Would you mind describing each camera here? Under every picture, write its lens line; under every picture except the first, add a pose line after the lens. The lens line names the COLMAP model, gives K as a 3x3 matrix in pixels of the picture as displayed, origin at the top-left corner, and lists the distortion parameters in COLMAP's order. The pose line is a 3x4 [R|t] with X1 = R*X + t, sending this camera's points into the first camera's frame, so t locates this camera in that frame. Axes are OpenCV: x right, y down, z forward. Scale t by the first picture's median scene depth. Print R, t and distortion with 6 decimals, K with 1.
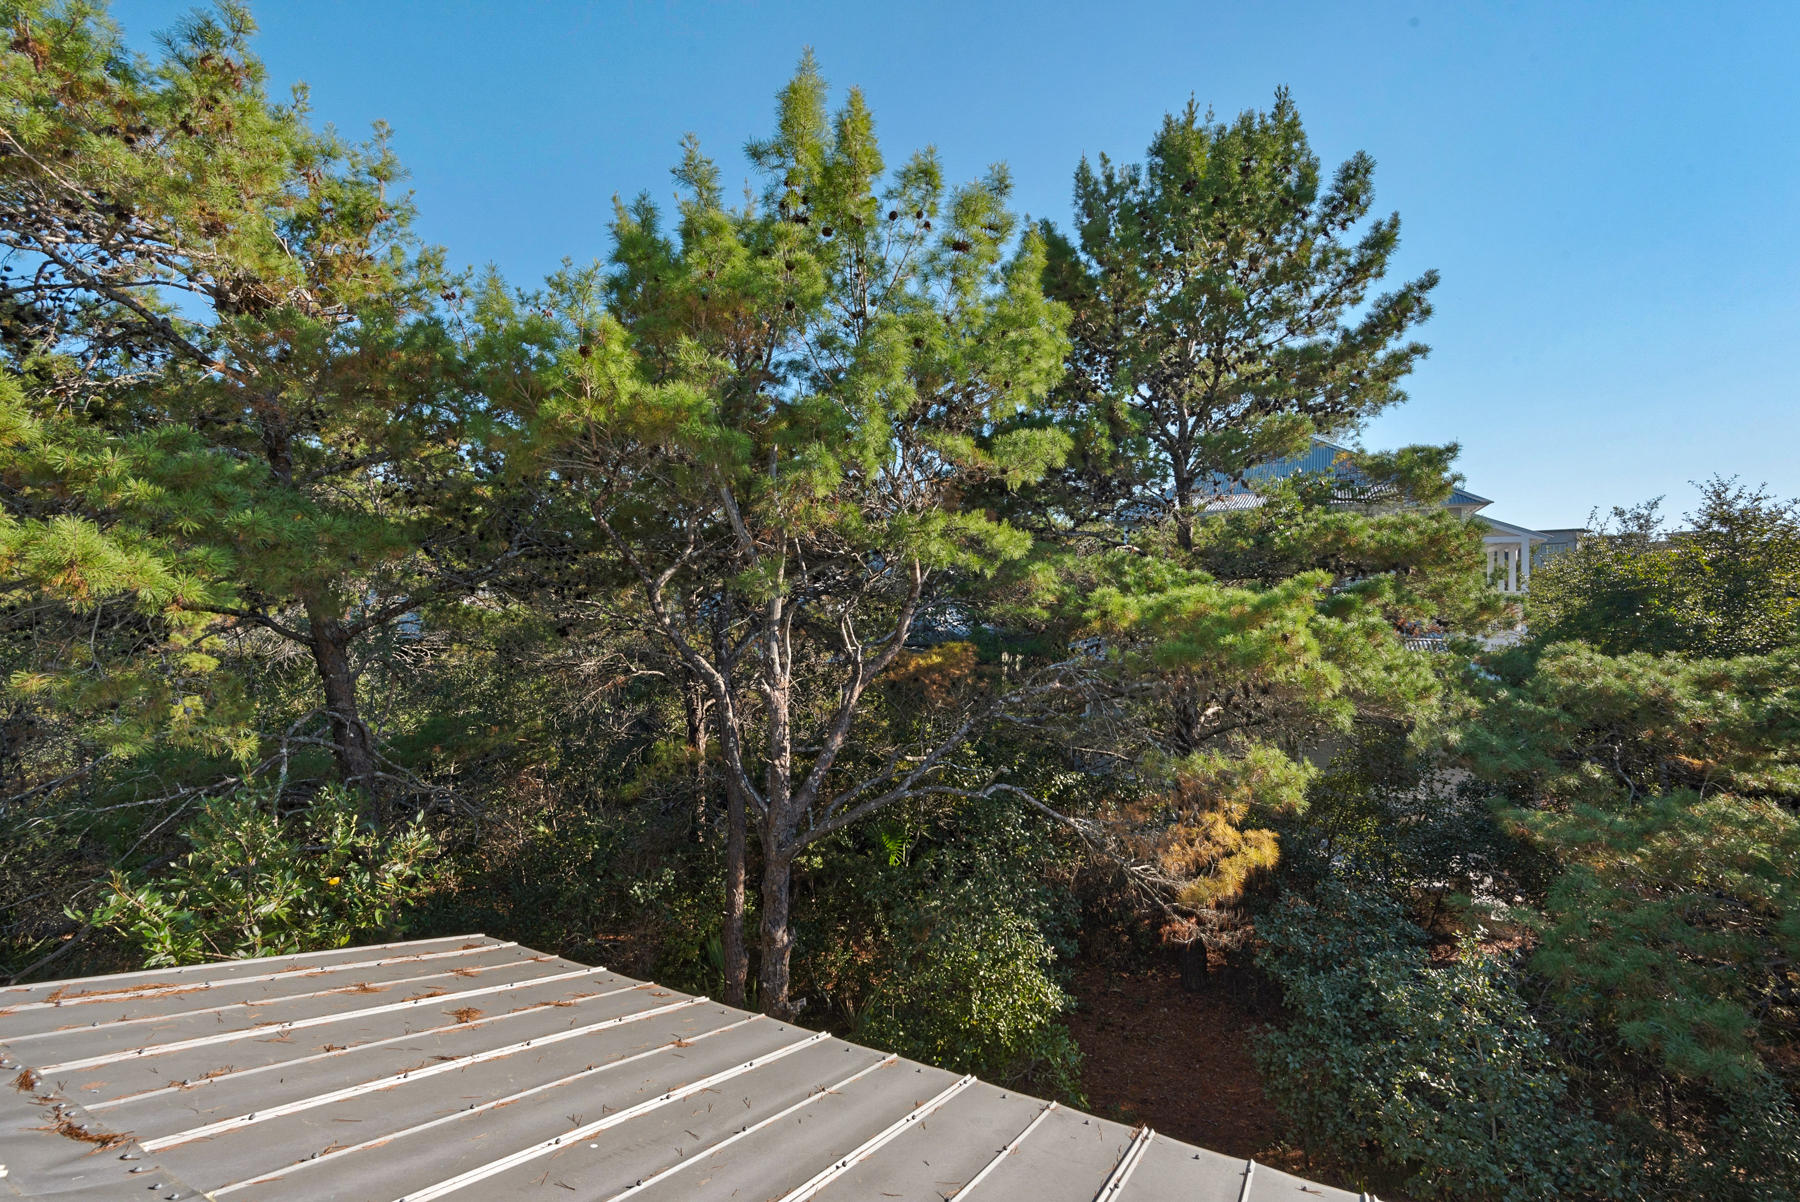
lens RADIAL K [[843.8, 0, 866.8], [0, 843.8, 607.6], [0, 0, 1]] dist [0.002009, -0.013395]
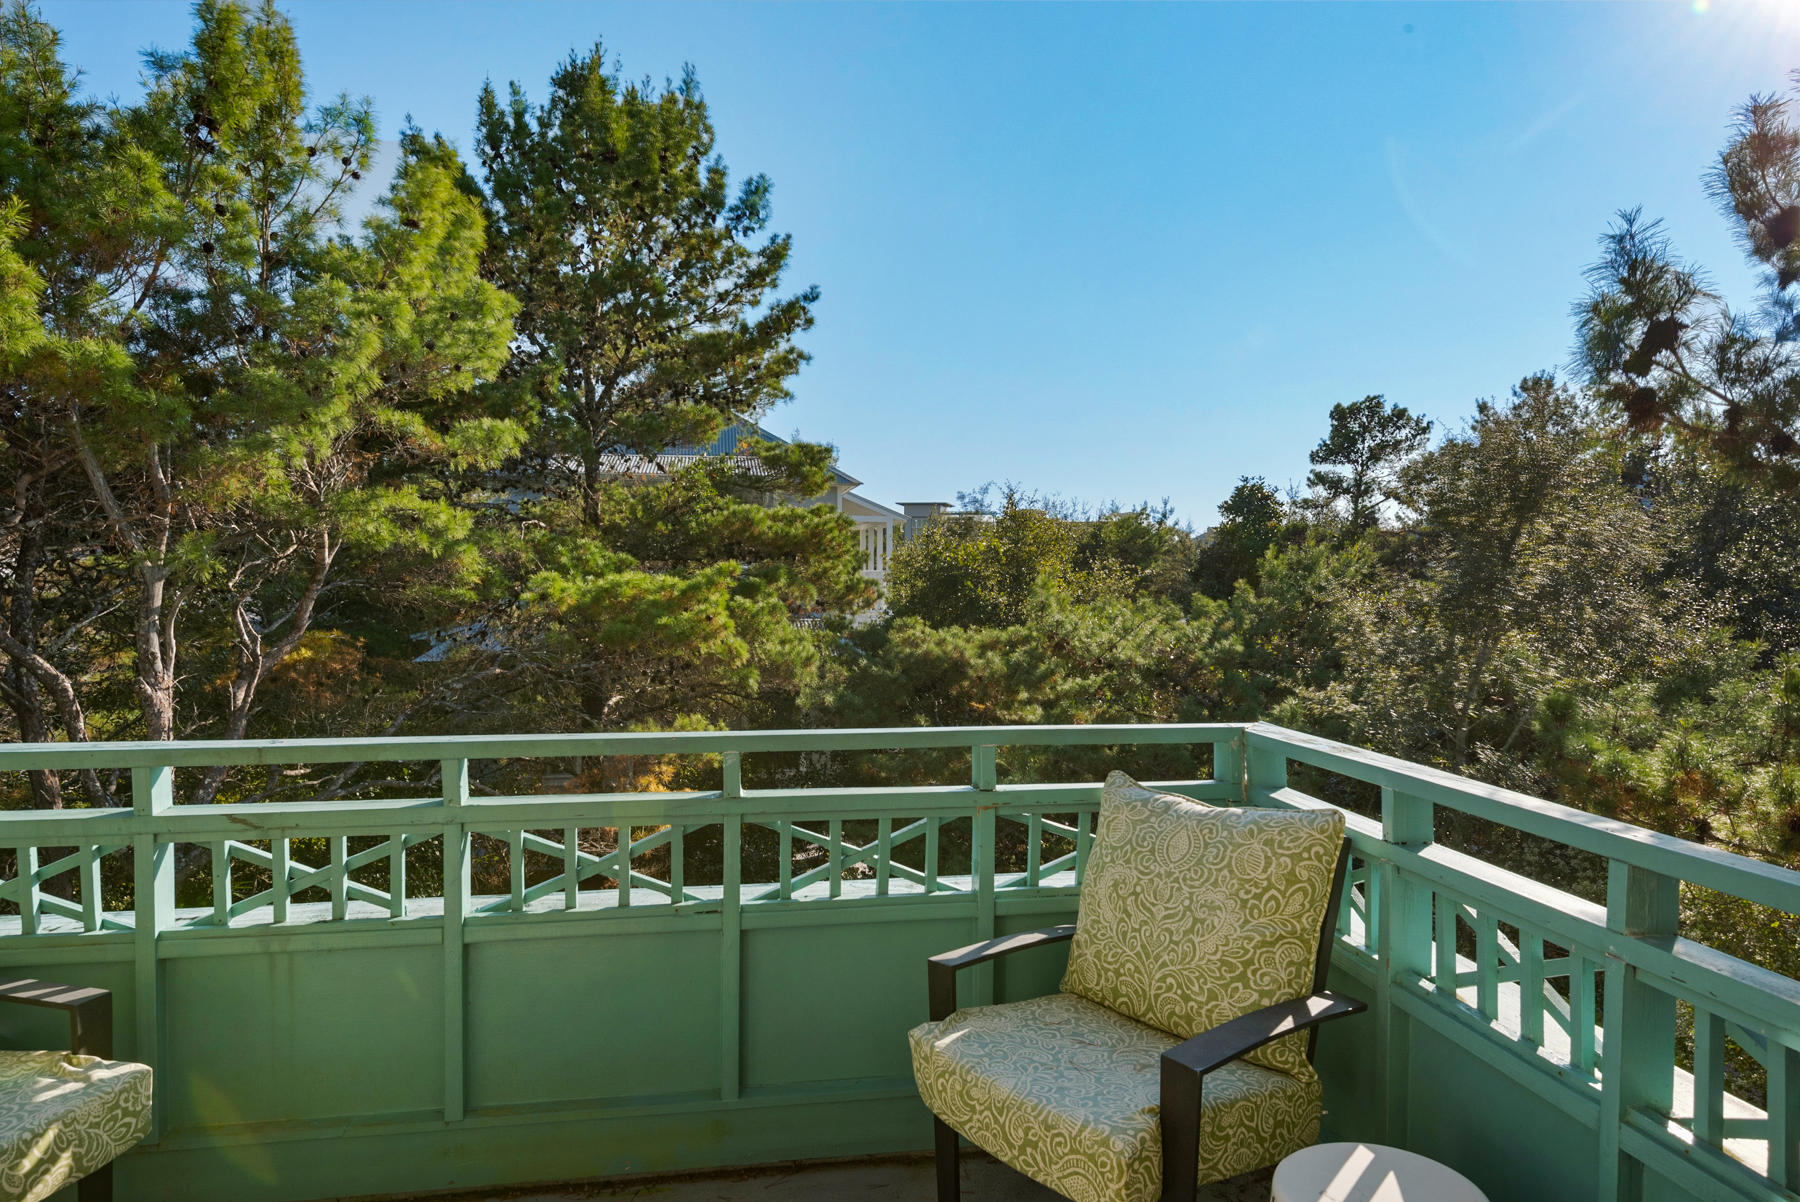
lens RADIAL K [[1130.9, 0, 900.0], [0, 1130.9, 601.0], [0, 0, 1]] dist [0.000160, 0.000120]
pose [[0.784595, -0.007093, 0.619967, -0.187517], [-0.004994, 0.999830, 0.017759, -0.012025], [-0.619988, -0.017030, 0.784426, -0.277286]]
